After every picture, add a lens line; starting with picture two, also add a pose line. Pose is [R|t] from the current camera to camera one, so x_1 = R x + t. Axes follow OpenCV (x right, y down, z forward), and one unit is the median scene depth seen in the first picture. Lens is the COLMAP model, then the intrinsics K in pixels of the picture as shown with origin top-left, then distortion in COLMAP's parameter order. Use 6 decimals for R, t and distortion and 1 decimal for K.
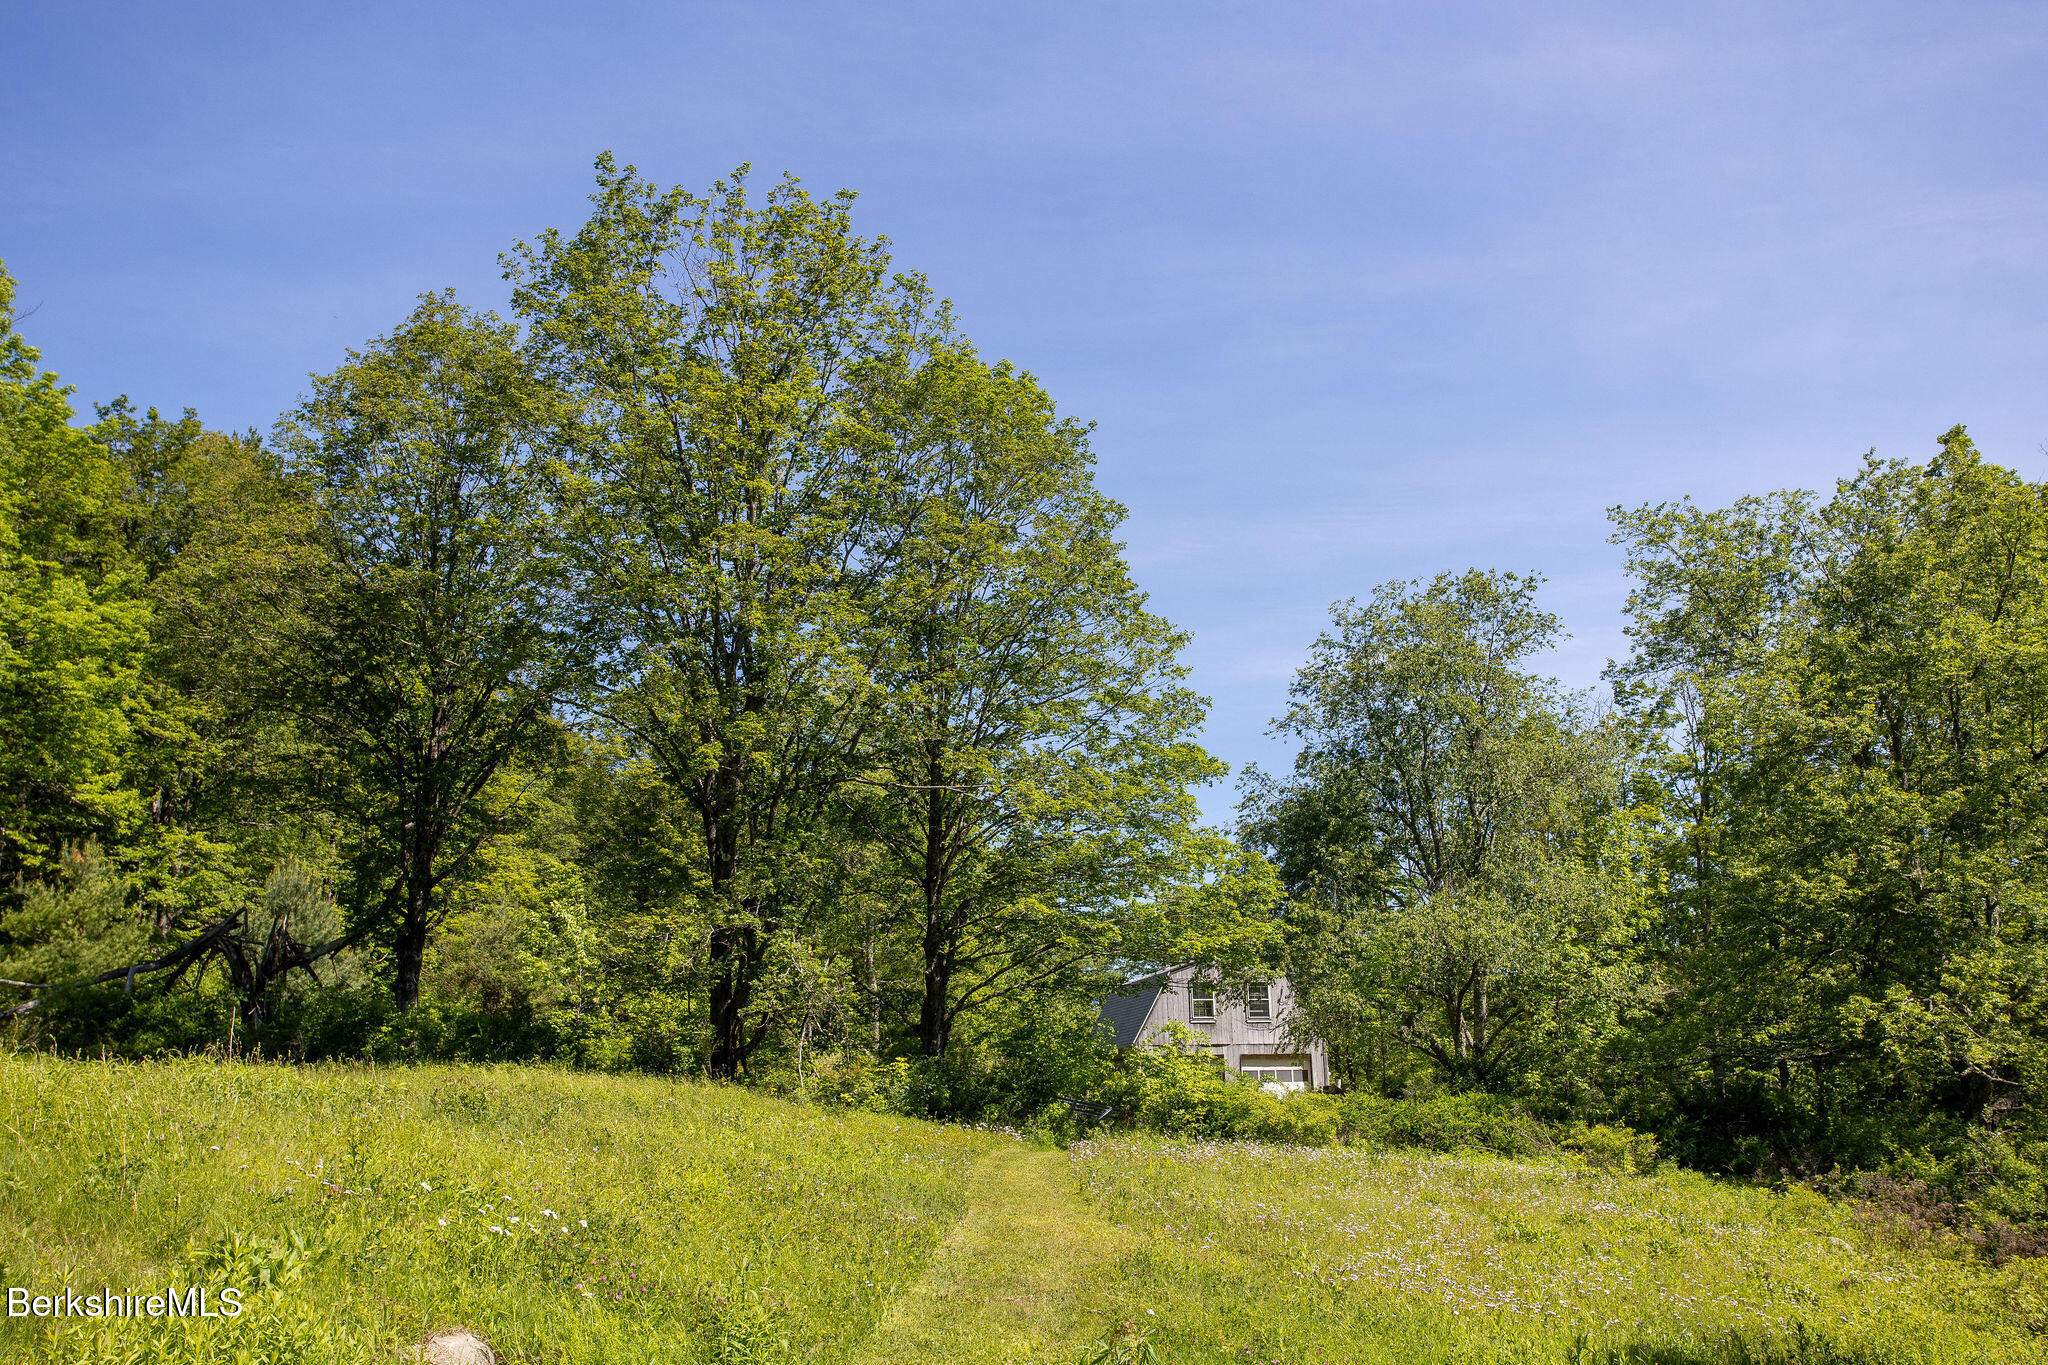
lens RADIAL K [[2001.0, 0, 1024.0], [0, 2001.0, 682.5], [0, 0, 1]] dist [0.115194, -0.000100]
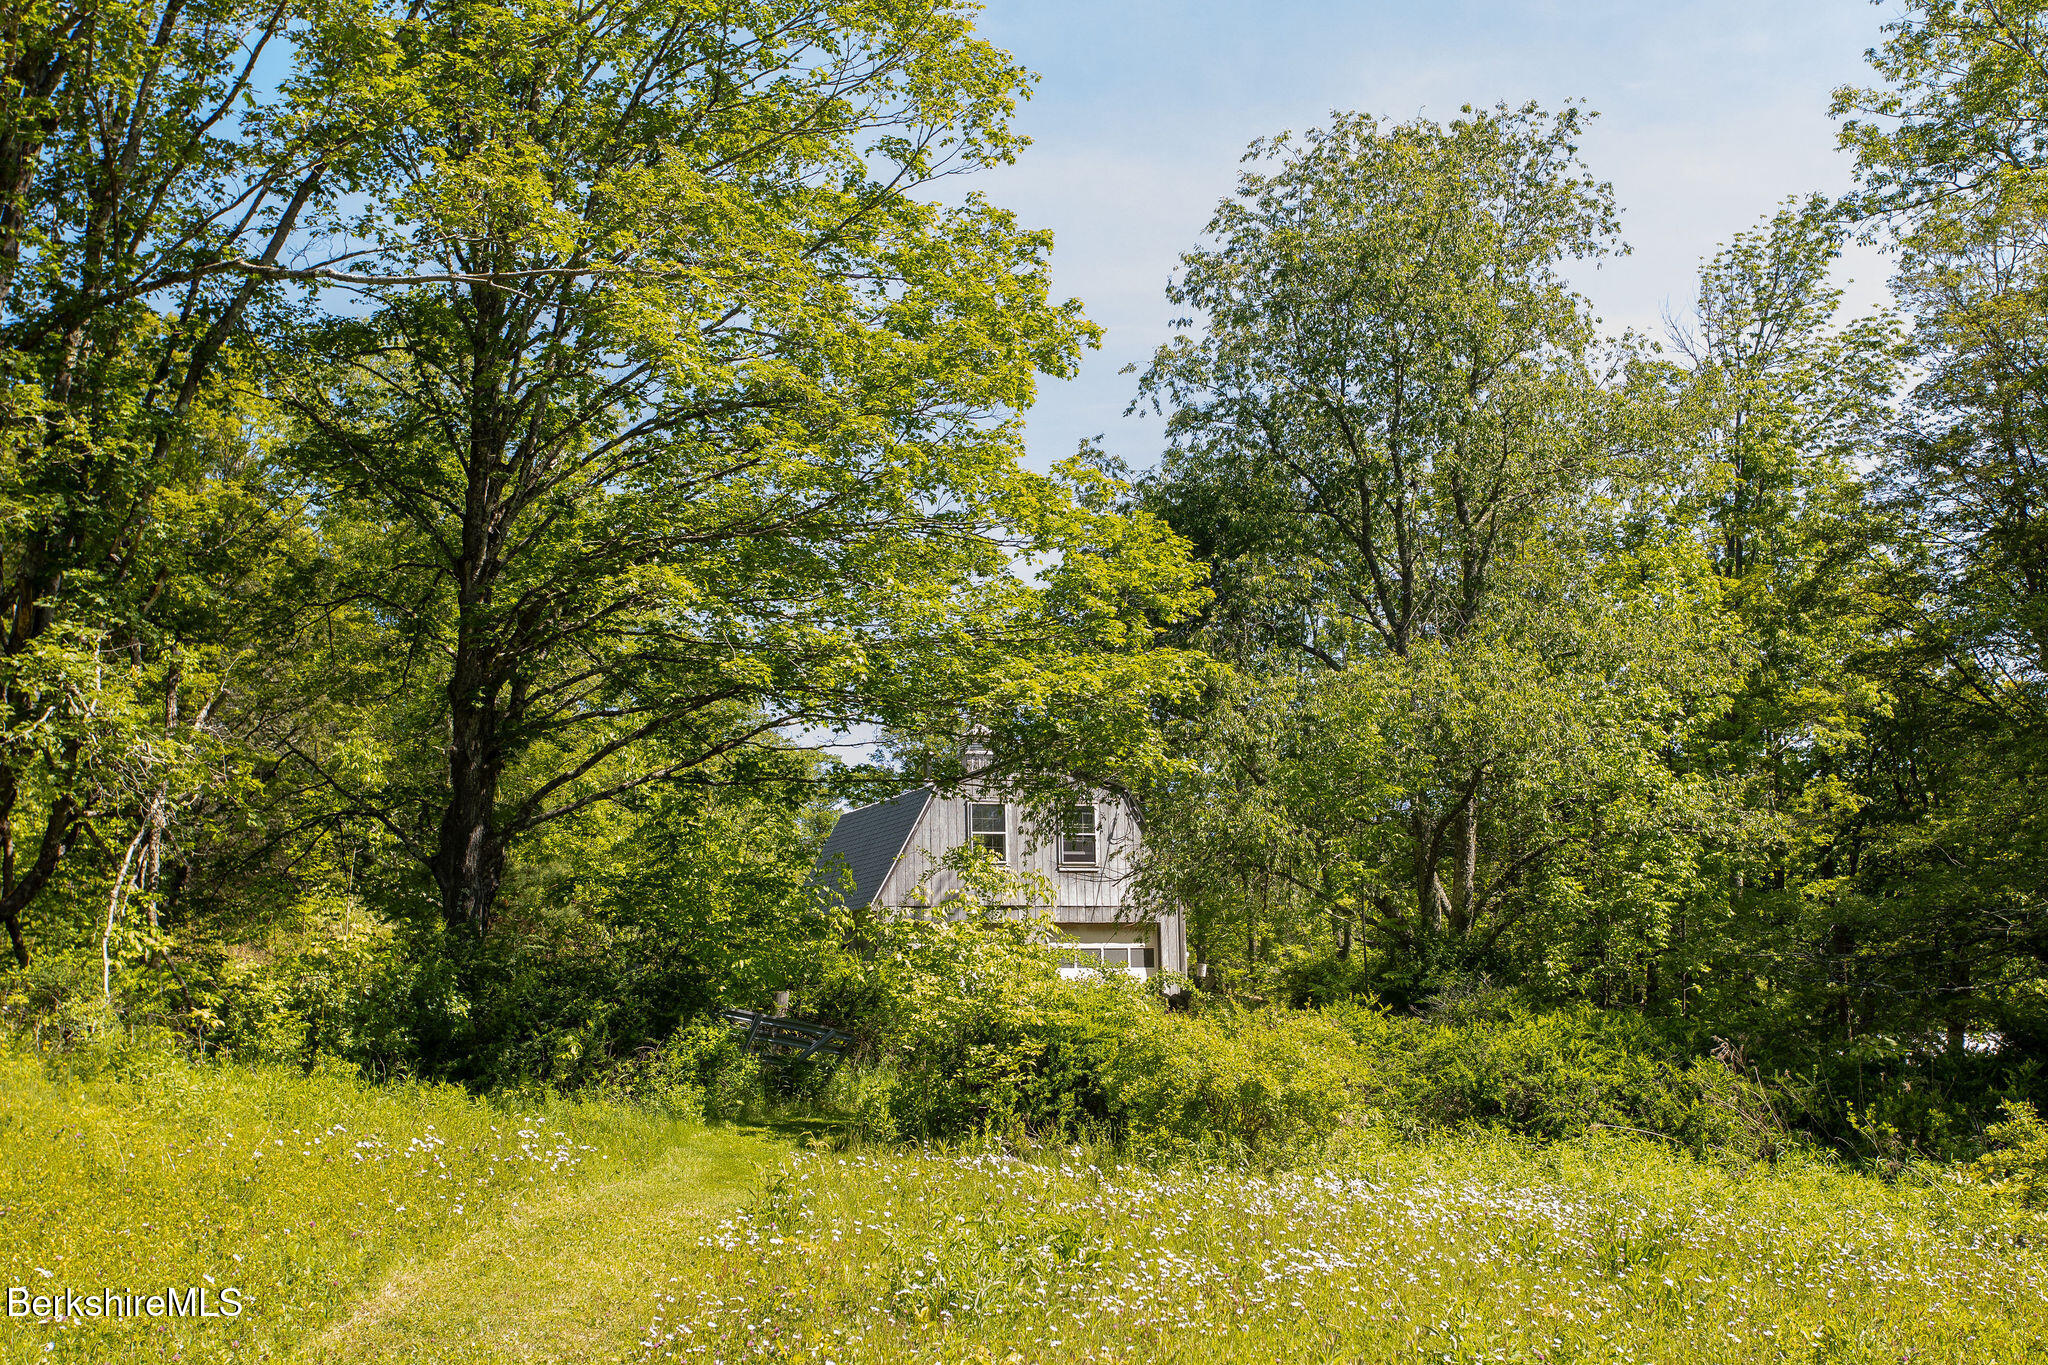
lens RADIAL K [[2361.4, 0, 1024.0], [0, 2361.4, 682.5], [0, 0, 1]] dist [0.000808, -0.028792]
pose [[0.992046, 0.027999, 0.122724, 0.015500], [-0.038153, 0.995969, 0.081183, 0.072495], [-0.119956, -0.085220, 0.989115, 0.397095]]
